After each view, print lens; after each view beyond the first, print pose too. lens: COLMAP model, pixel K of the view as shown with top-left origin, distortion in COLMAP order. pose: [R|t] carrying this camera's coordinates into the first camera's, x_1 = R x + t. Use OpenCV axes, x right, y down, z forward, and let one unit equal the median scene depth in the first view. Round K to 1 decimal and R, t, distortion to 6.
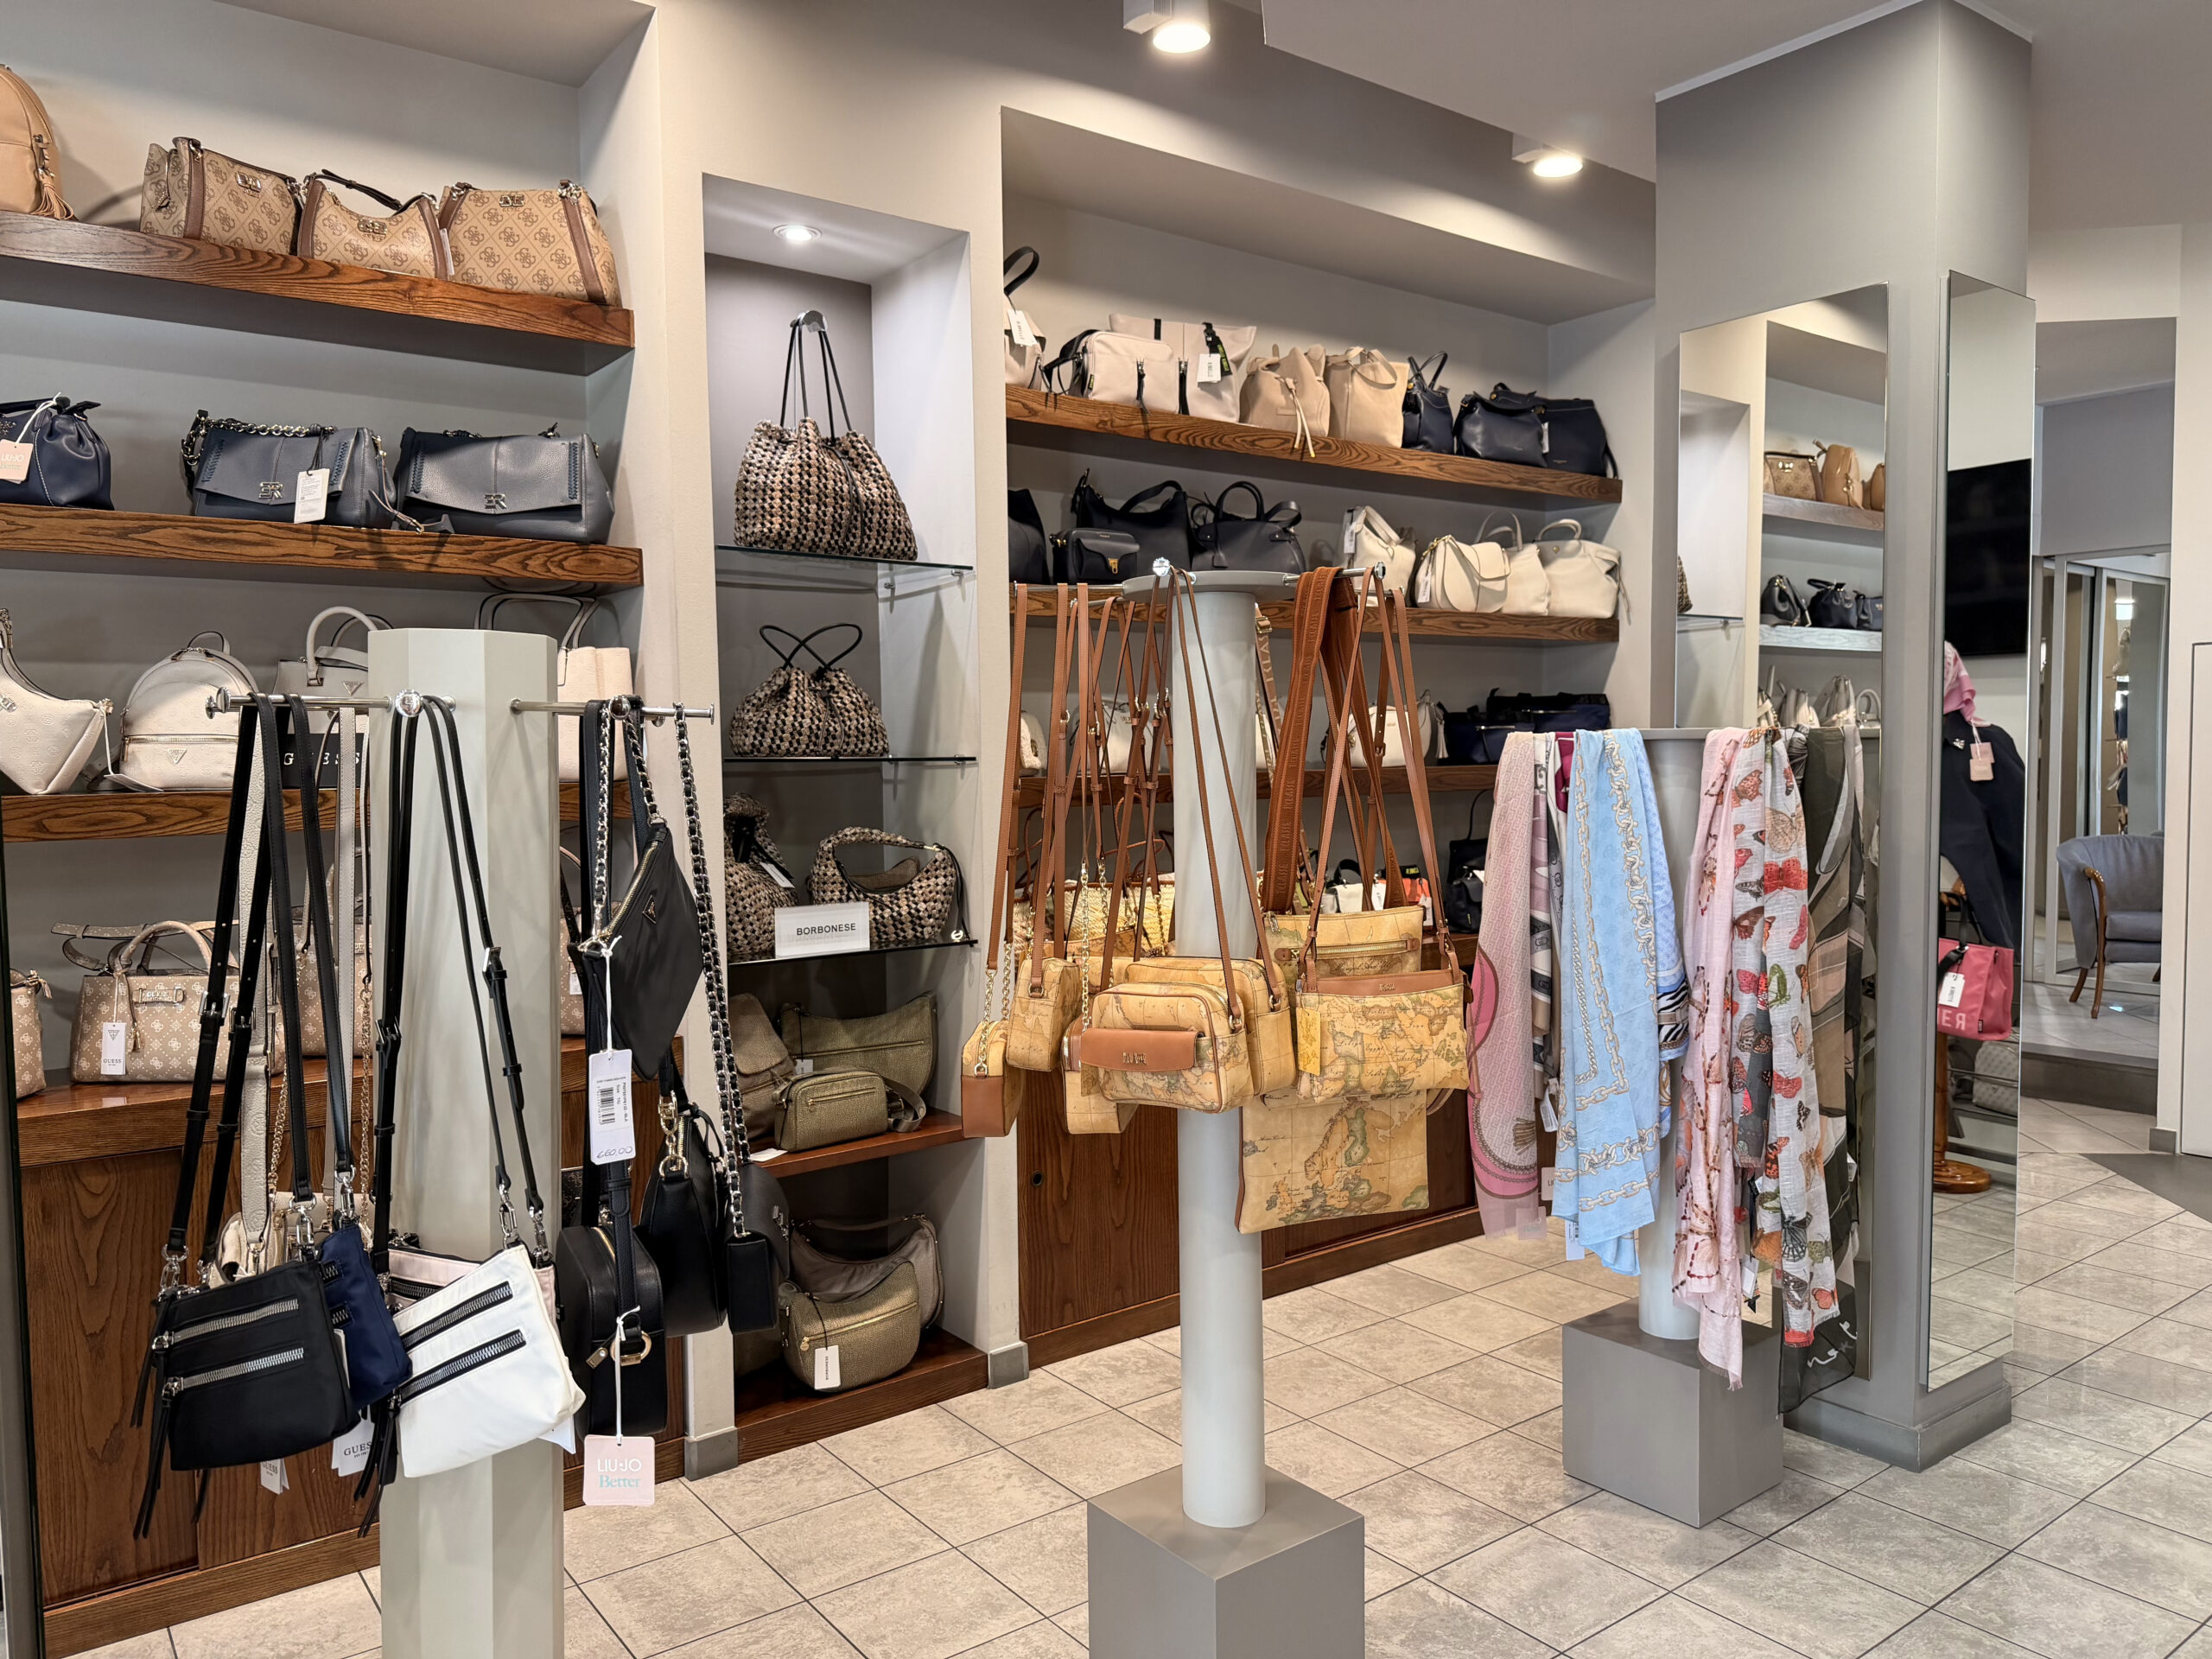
lens RADIAL K [[1562.8, 0, 1106.0], [0, 1562.8, 829.5], [0, 0, 1]] dist [-0.002888, -0.000674]
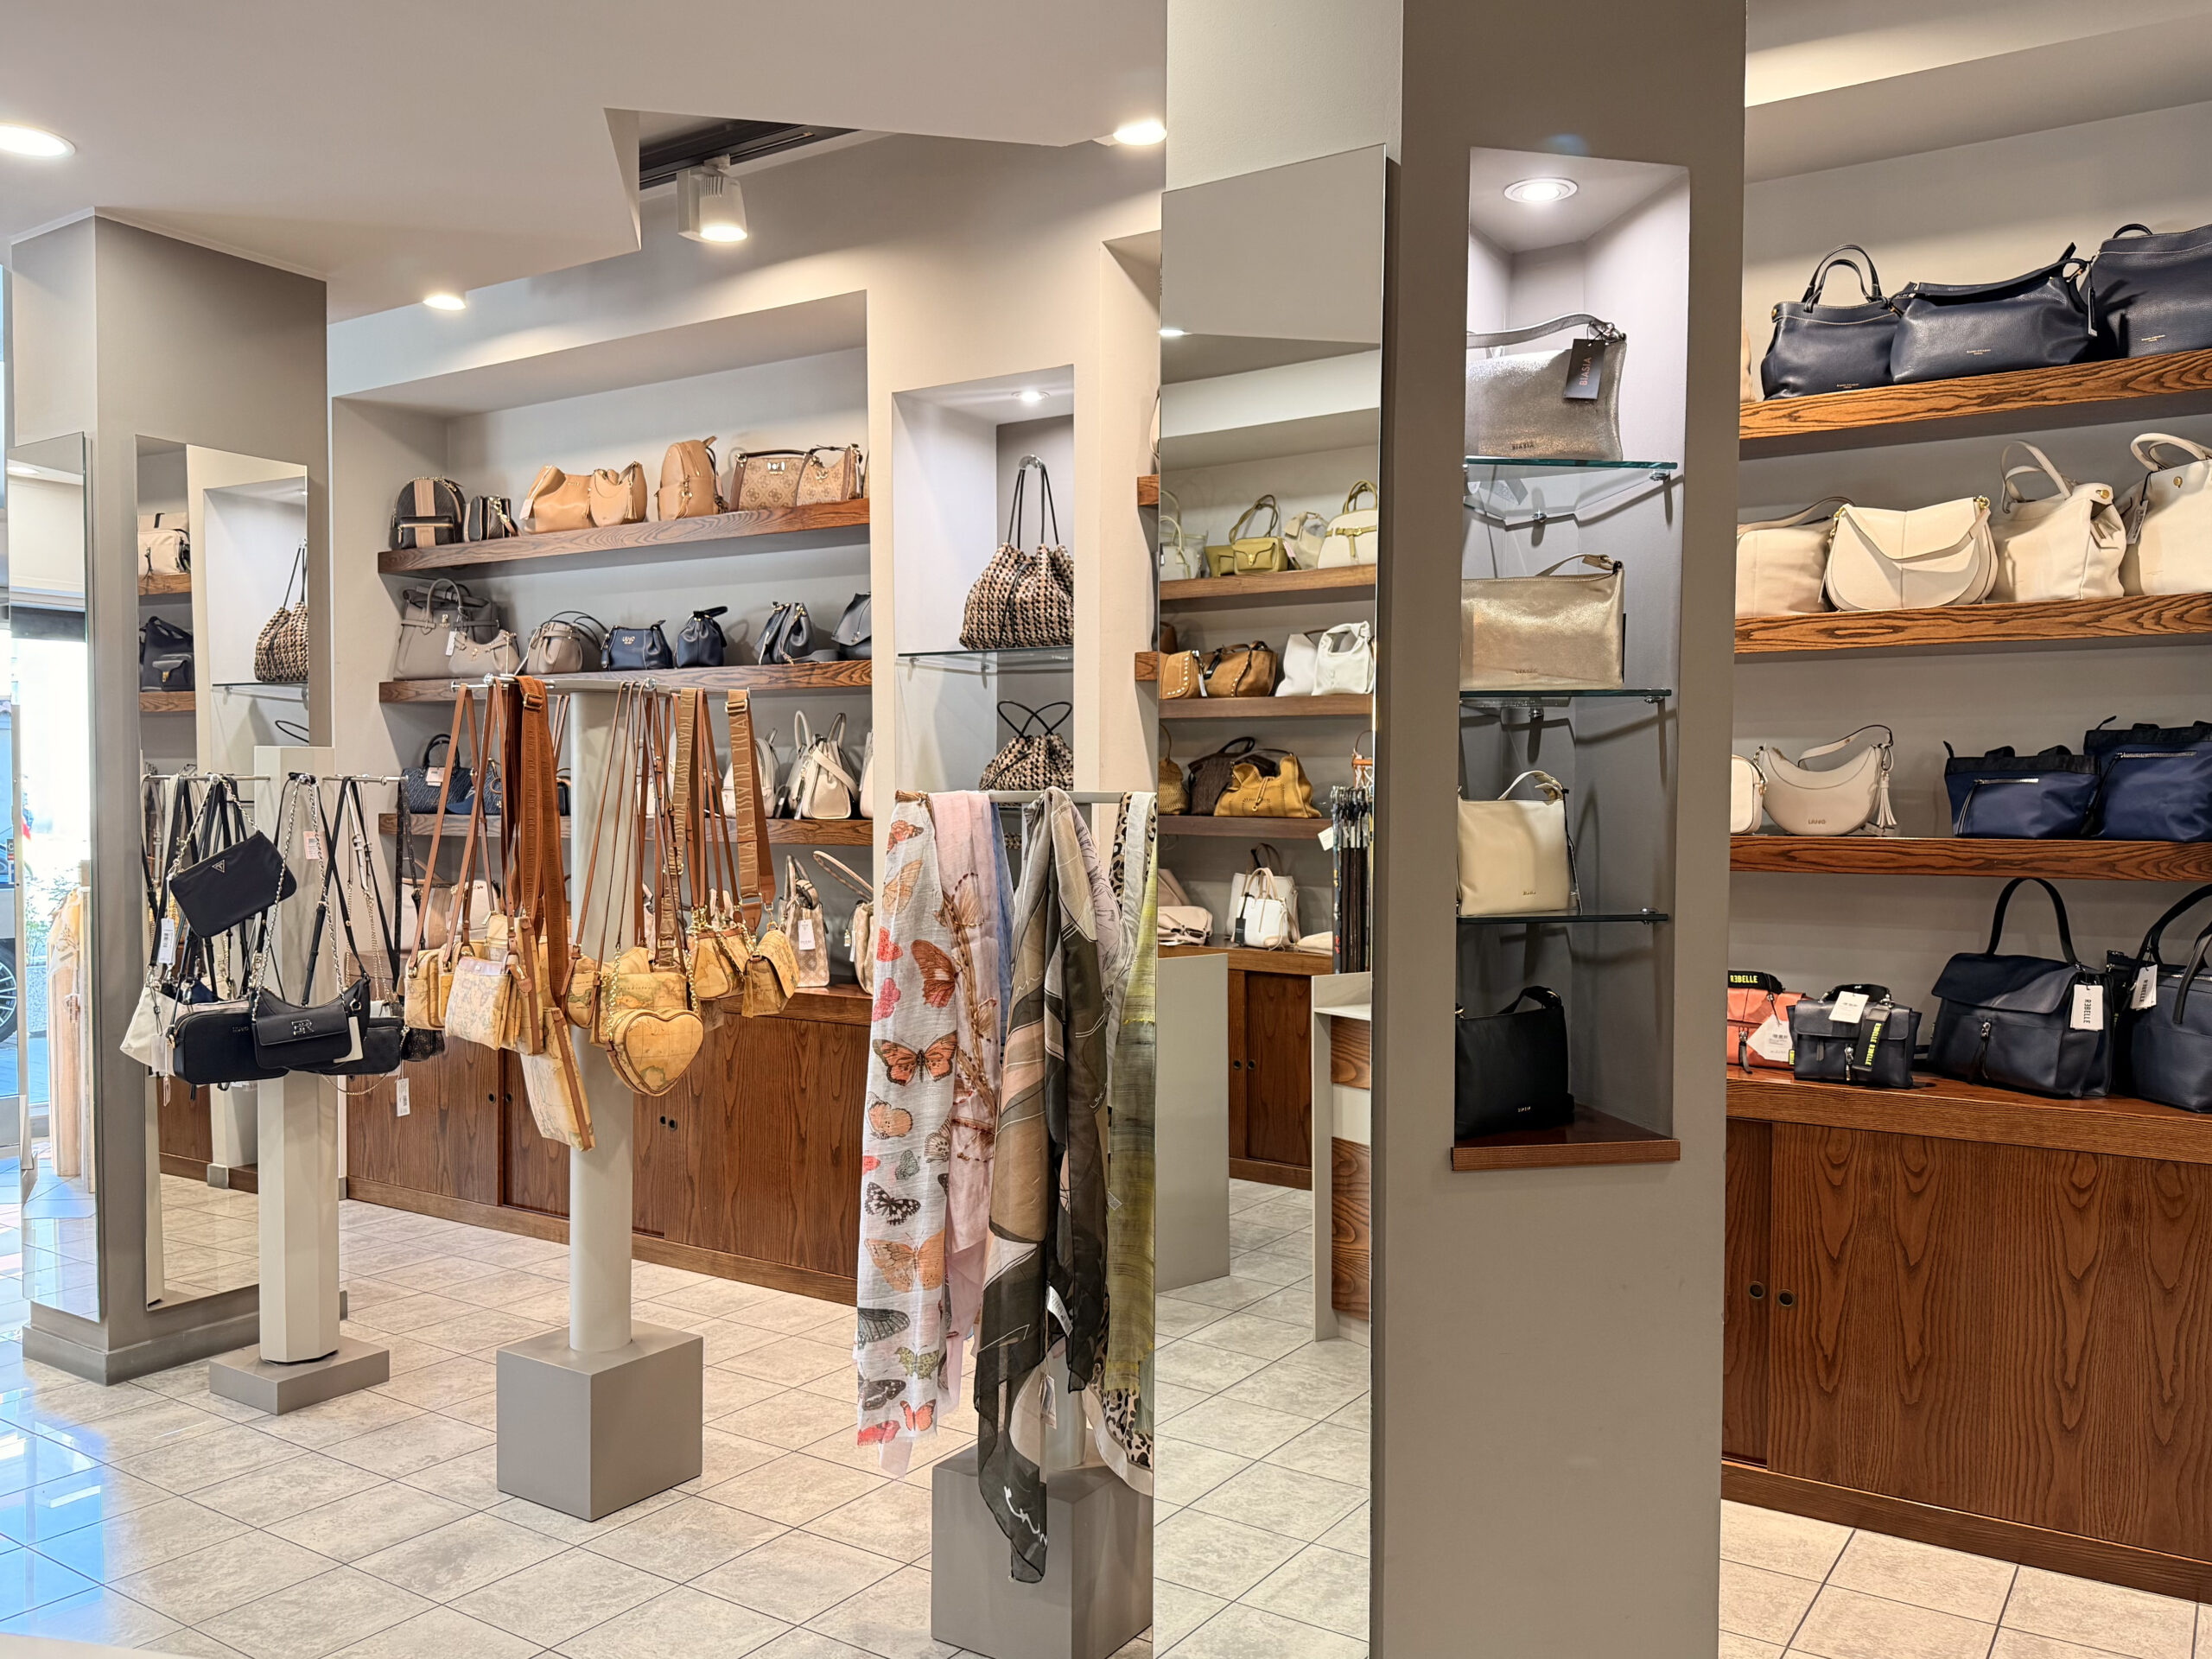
lens RADIAL K [[1562.8, 0, 1106.0], [0, 1562.8, 829.5], [0, 0, 1]] dist [-0.002888, -0.000674]
pose [[0.402938, 0.027300, -0.914820, 1.150934], [-0.050197, 0.998710, 0.007695, -0.045753], [0.913850, 0.042820, 0.403788, 0.627845]]
